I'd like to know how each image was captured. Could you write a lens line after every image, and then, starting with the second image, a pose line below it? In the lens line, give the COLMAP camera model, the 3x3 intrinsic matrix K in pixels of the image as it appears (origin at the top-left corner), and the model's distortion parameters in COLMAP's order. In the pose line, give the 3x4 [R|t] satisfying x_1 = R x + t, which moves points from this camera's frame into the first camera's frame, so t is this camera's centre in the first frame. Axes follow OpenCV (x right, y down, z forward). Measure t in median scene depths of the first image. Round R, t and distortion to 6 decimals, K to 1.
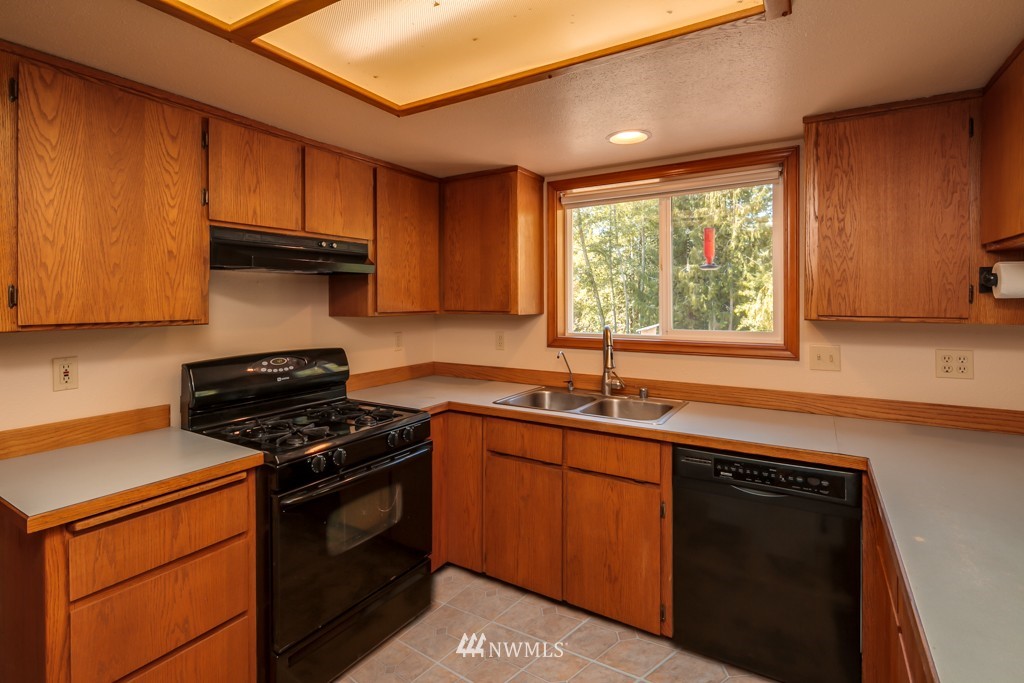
lens RADIAL K [[491.7, 0, 511.5], [0, 491.7, 298.7], [0, 0, 1]] dist [-0.004917, -0.001408]
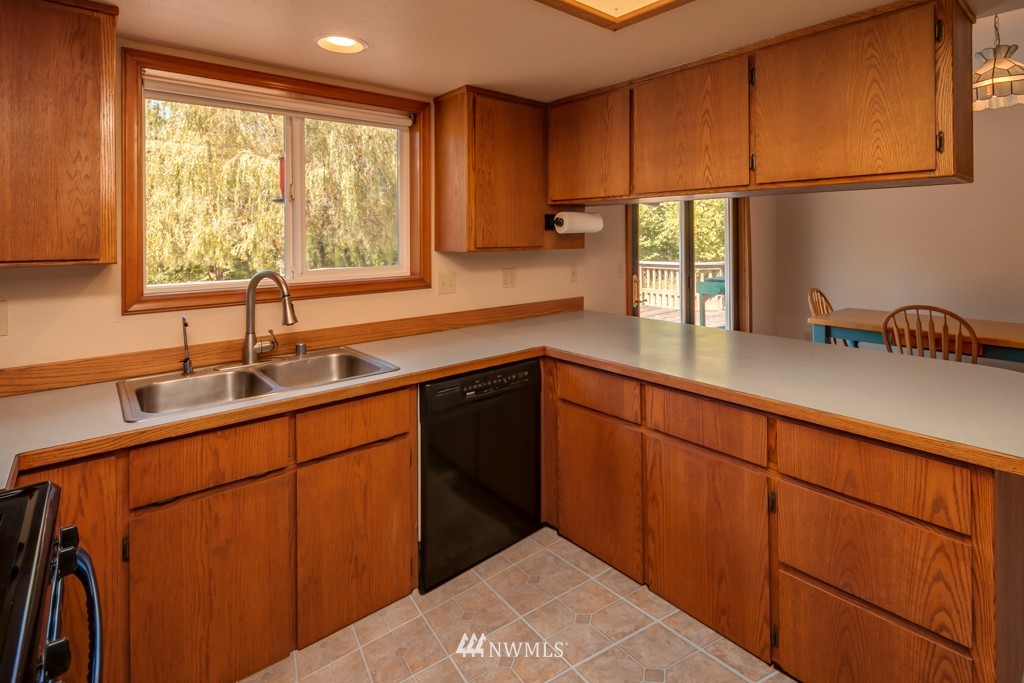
lens RADIAL K [[503.8, 0, 512.5], [0, 503.8, 233.6], [0, 0, 1]] dist [0.000244, -0.000157]
pose [[0.311682, -0.000222, 0.950186, -0.505287], [0.005408, 0.999984, -0.001540, 0.000634], [-0.950171, 0.005618, 0.311679, 0.462849]]
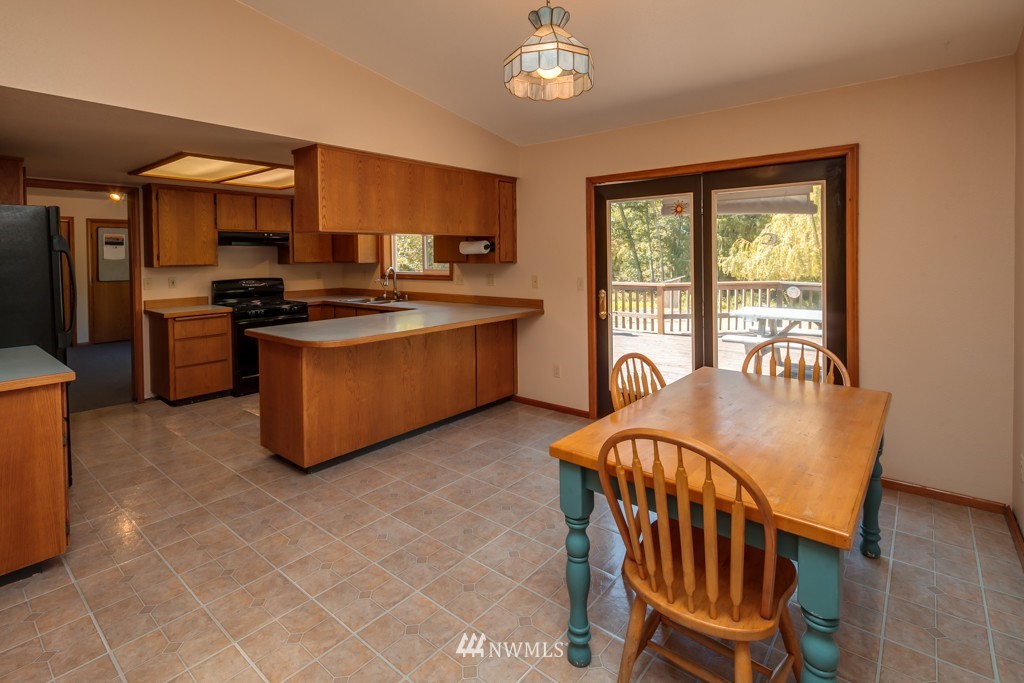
lens RADIAL K [[496.8, 0, 516.0], [0, 496.8, 263.0], [0, 0, 1]] dist [-0.001321, -0.000563]
pose [[0.990854, -0.007417, -0.134733, 1.273600], [0.009976, 0.999782, 0.018330, -0.001457], [0.134568, -0.019506, 0.990712, -1.390777]]
